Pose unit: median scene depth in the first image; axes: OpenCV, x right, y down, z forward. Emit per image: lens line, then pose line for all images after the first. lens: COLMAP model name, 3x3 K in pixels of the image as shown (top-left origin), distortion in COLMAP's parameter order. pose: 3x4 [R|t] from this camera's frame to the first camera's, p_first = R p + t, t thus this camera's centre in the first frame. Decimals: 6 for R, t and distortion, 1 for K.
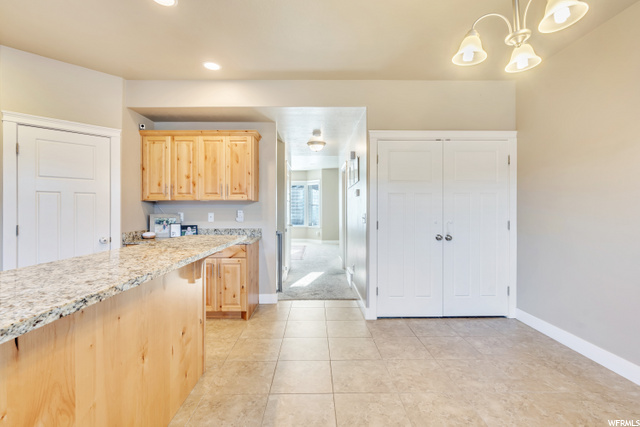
lens RADIAL K [[291.7, 0, 317.1], [0, 291.7, 209.1], [0, 0, 1]] dist [-0.003723, 0.001980]
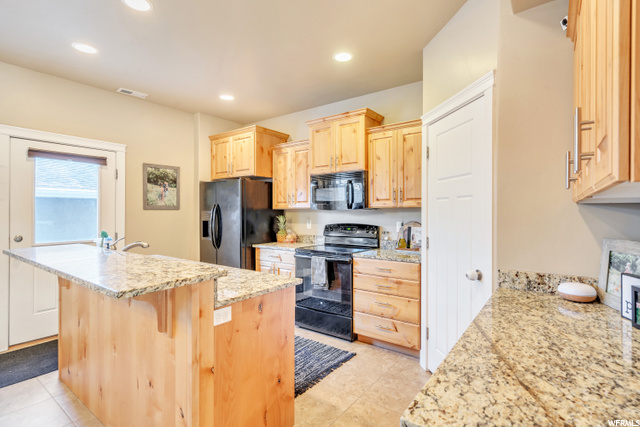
lens RADIAL K [[313.4, 0, 318.5], [0, 313.4, 212.7], [0, 0, 1]] dist [0.003232, 0.001007]
pose [[-0.603081, 0.001982, -0.797677, -0.032645], [0.001550, 0.999998, 0.001312, -0.017309], [0.797678, -0.000445, -0.603083, 0.981675]]
